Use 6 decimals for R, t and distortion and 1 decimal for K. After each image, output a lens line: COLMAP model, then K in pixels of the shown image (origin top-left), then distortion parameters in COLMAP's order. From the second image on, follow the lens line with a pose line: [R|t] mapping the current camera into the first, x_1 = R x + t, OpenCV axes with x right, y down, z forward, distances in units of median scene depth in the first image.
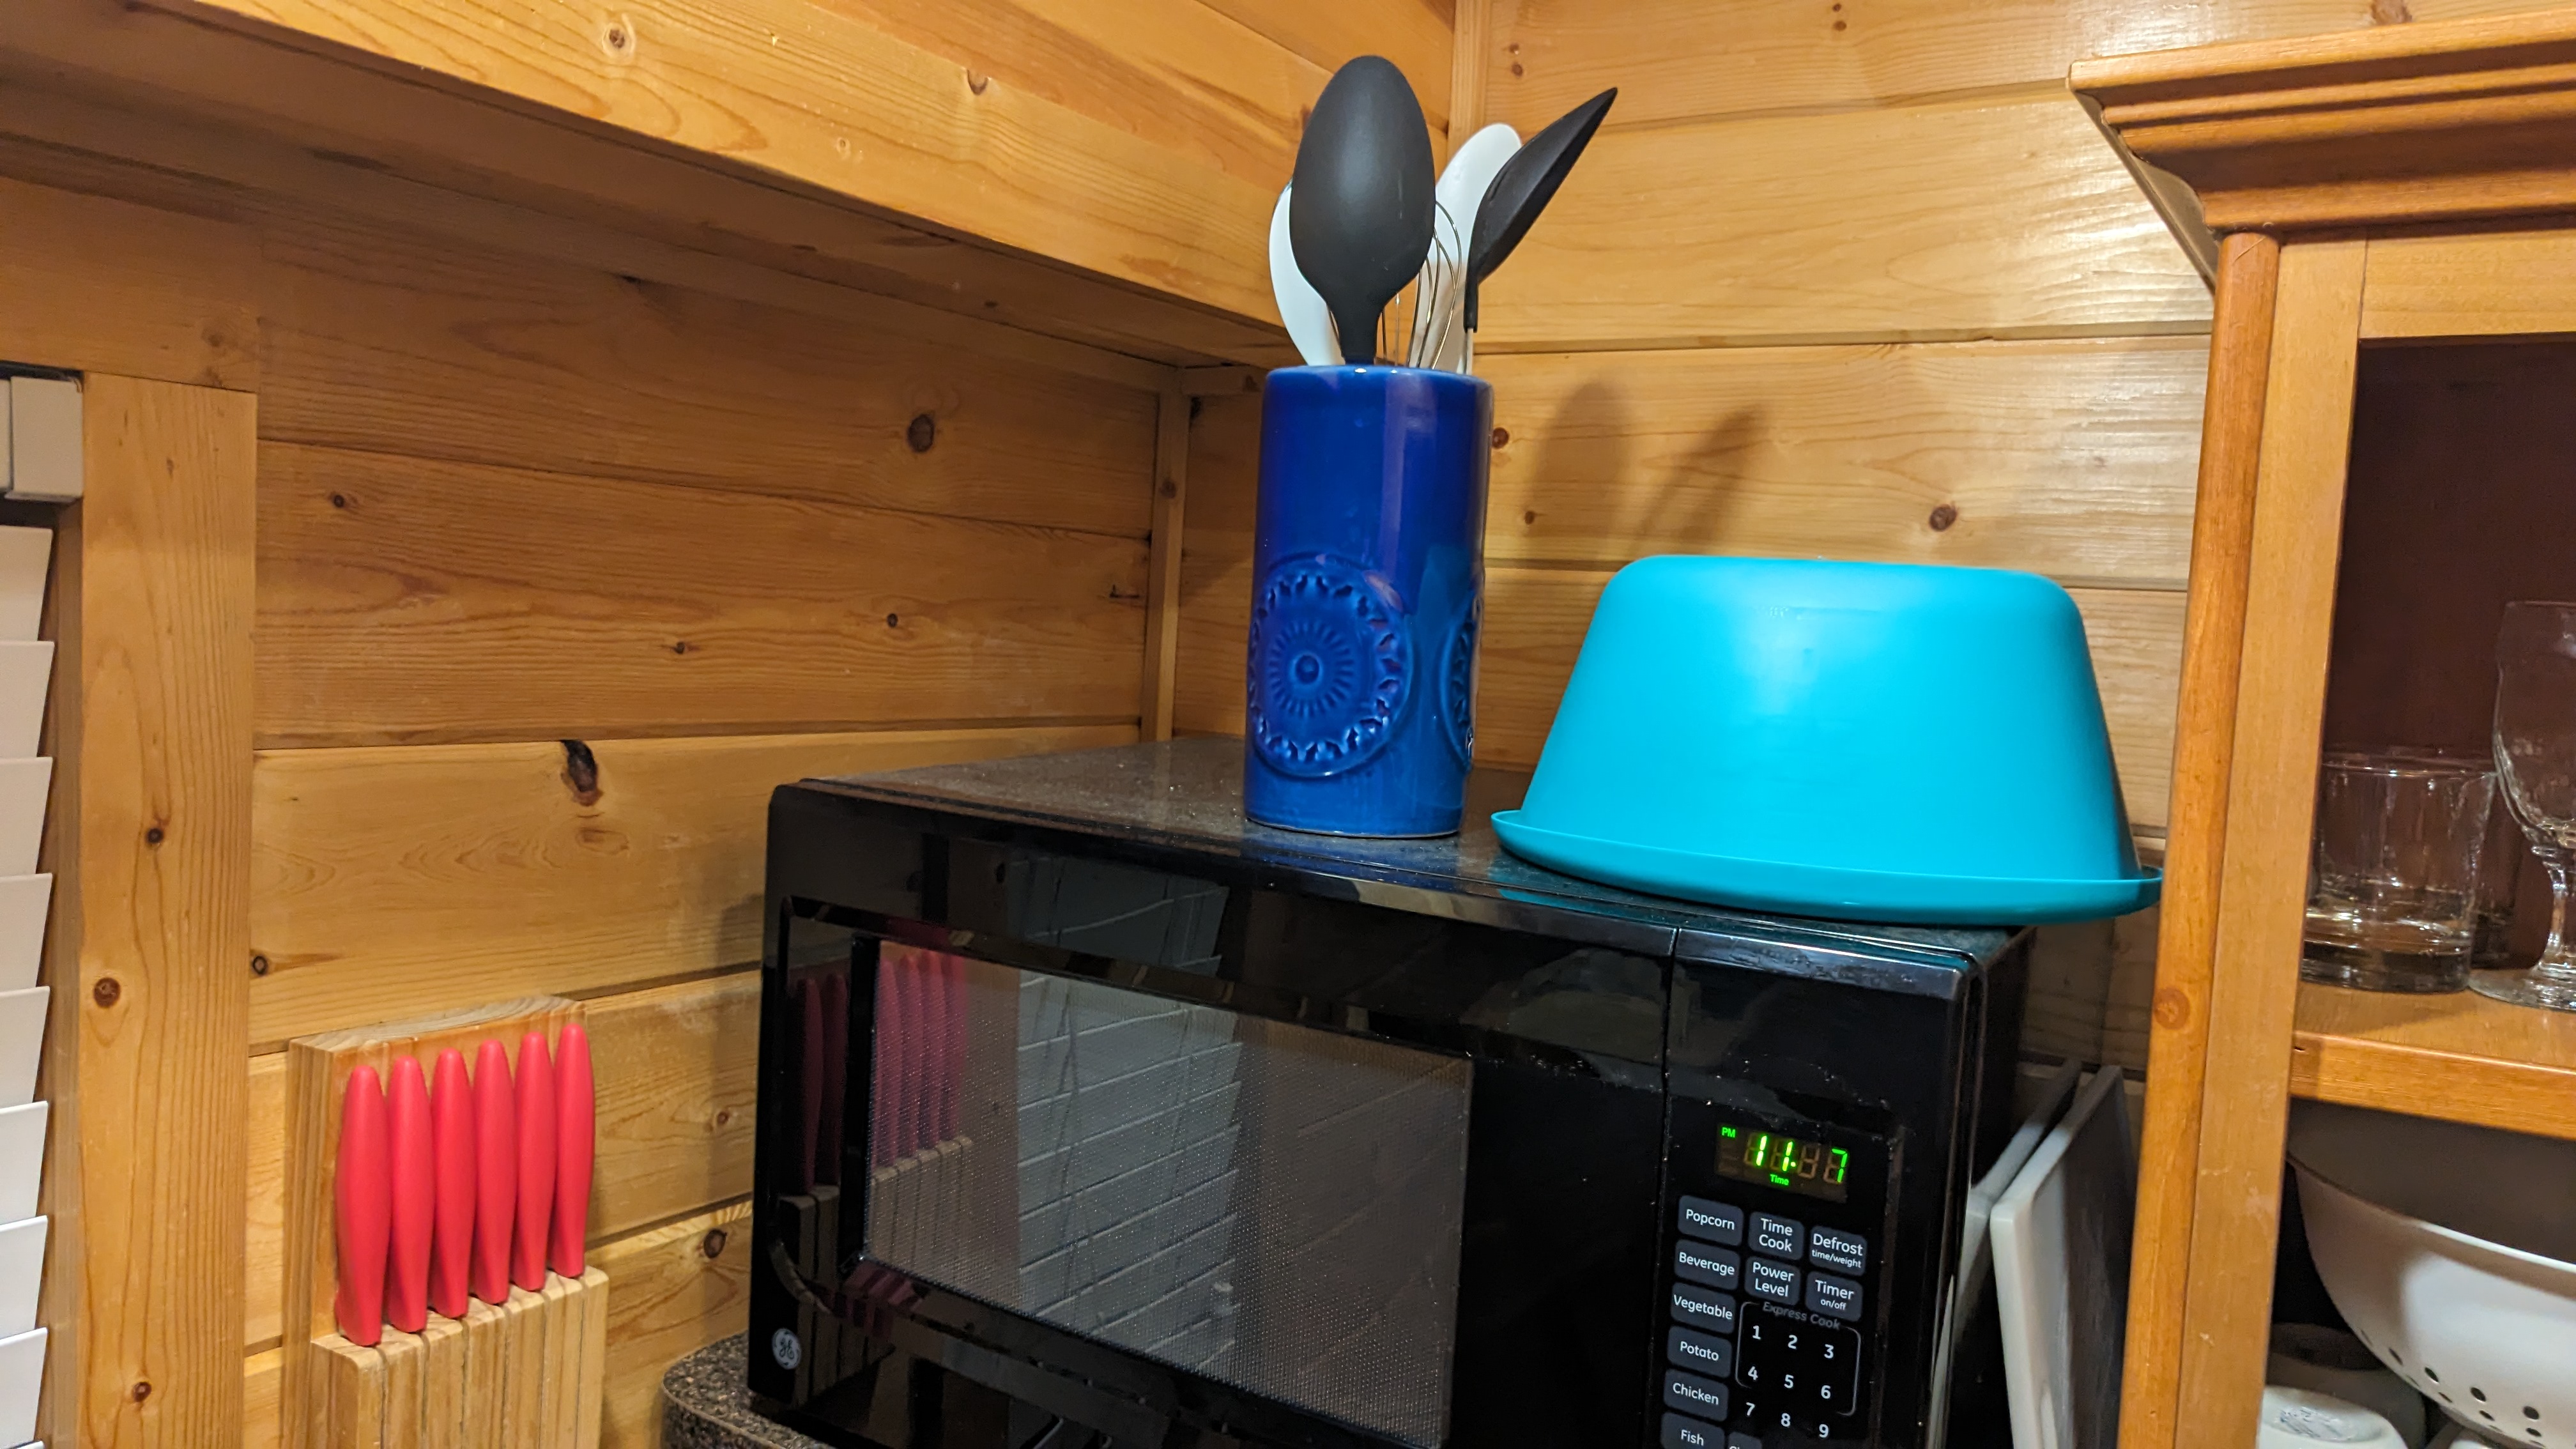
lens RADIAL K [[1810.5, 0, 1295.2], [0, 1810.5, 734.0], [0, 0, 1]] dist [0.052460, -0.071448]
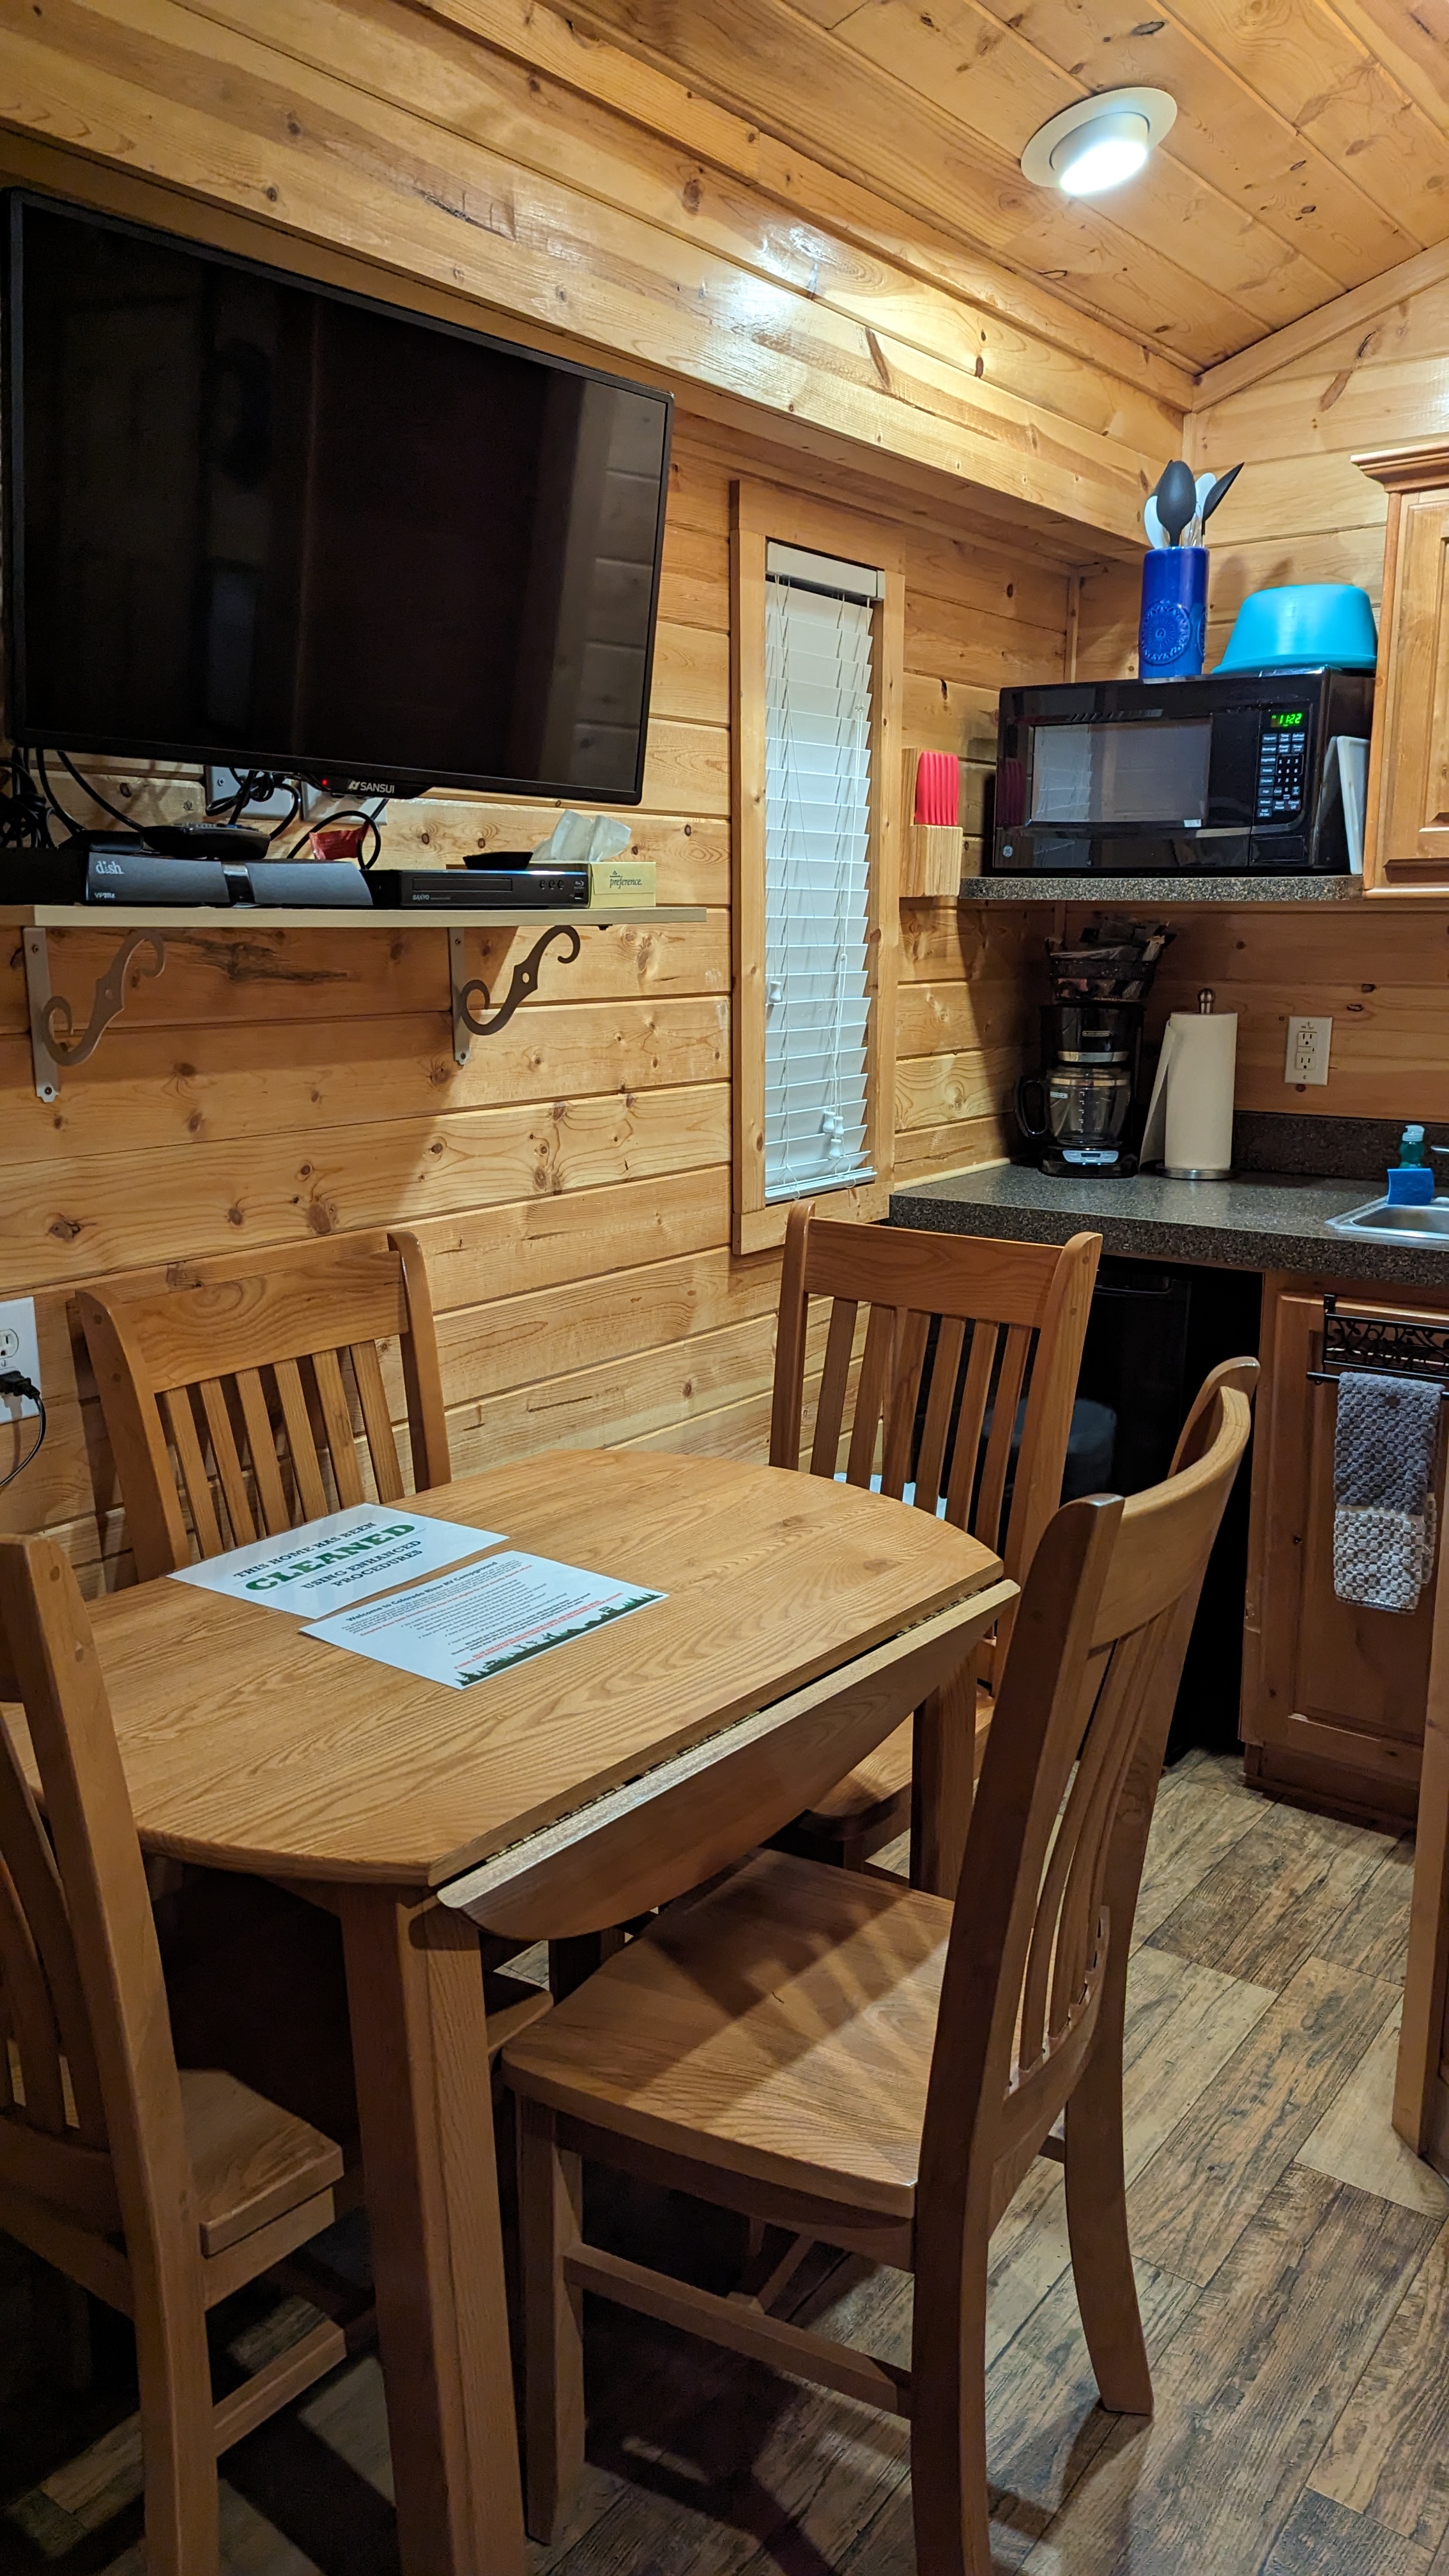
lens RADIAL K [[1810.5, 0, 710.8], [0, 1810.5, 1298.5], [0, 0, 1]] dist [0.052460, -0.071448]
pose [[0.994576, -0.038477, -0.096632, -0.608631], [0.051018, 0.990086, 0.130870, 0.787358], [0.090639, -0.135090, 0.986679, -2.998314]]
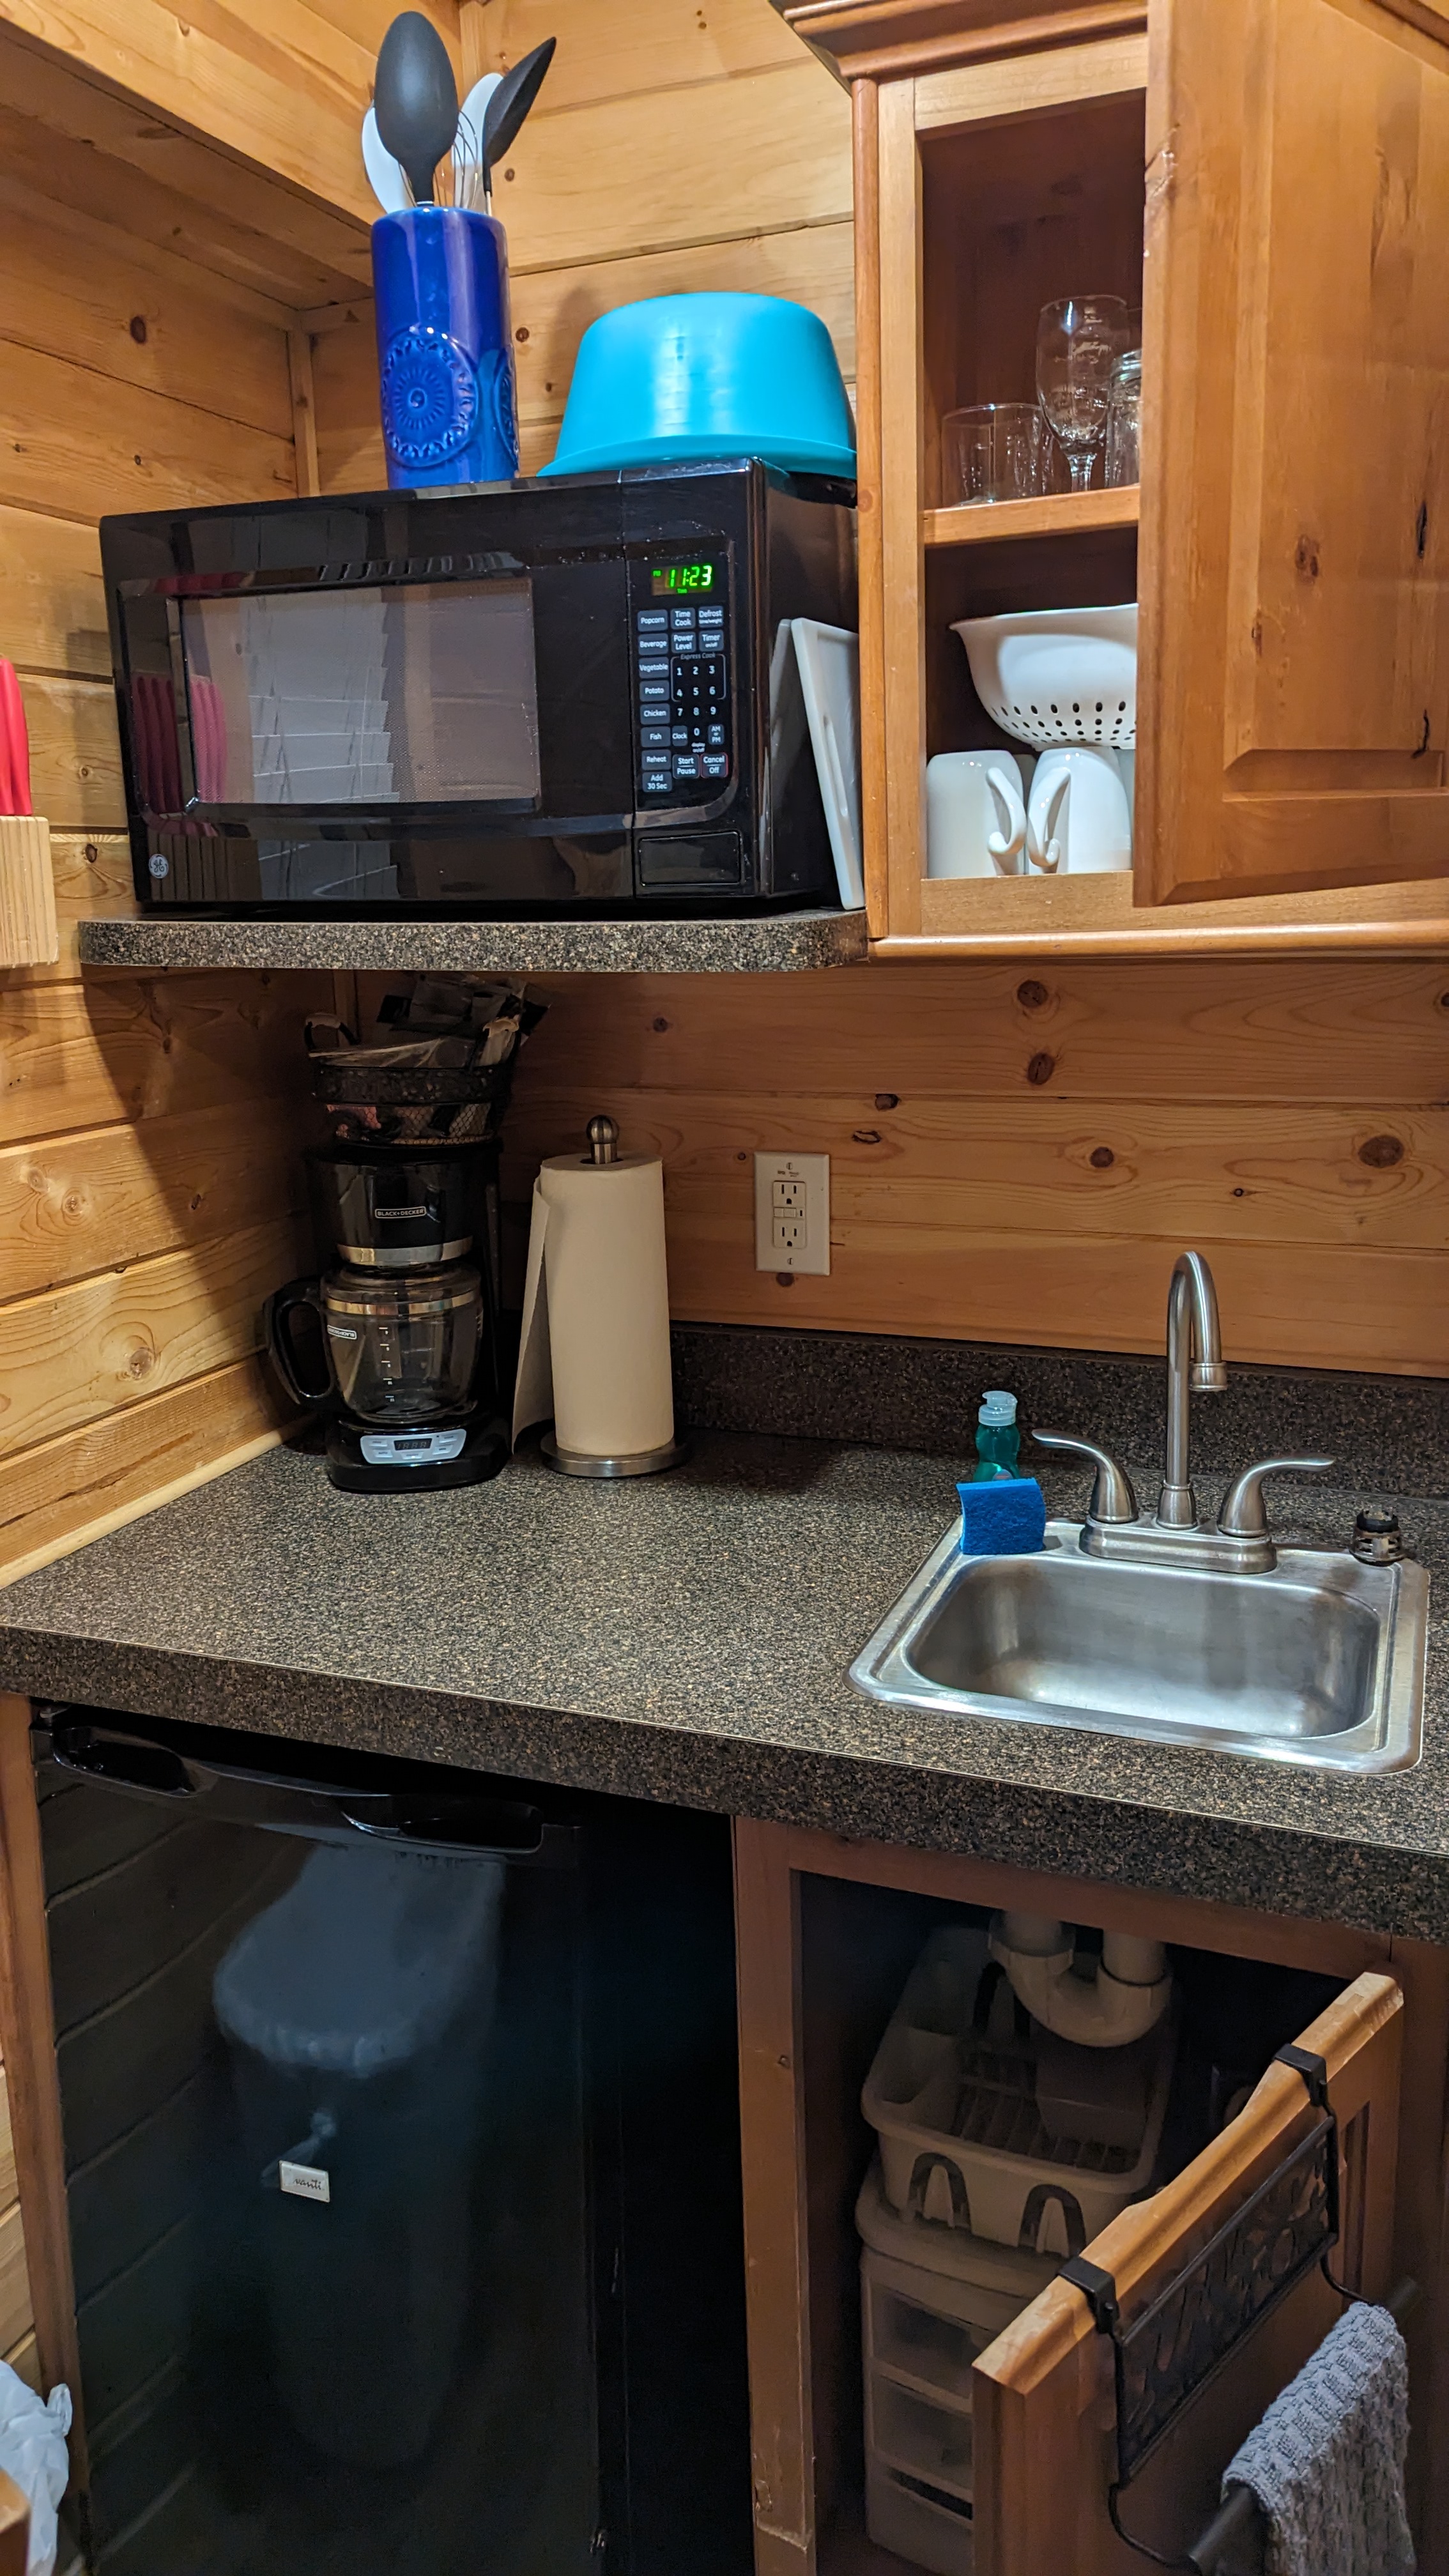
lens RADIAL K [[1789.9, 0, 724.5], [0, 1789.9, 1288.0], [0, 0, 1]] dist [0.036364, -0.043700]
pose [[0.979813, -0.120627, 0.159423, -0.084189], [0.094355, 0.982074, 0.163180, 0.554932], [-0.176249, -0.144843, 0.973631, -0.878406]]
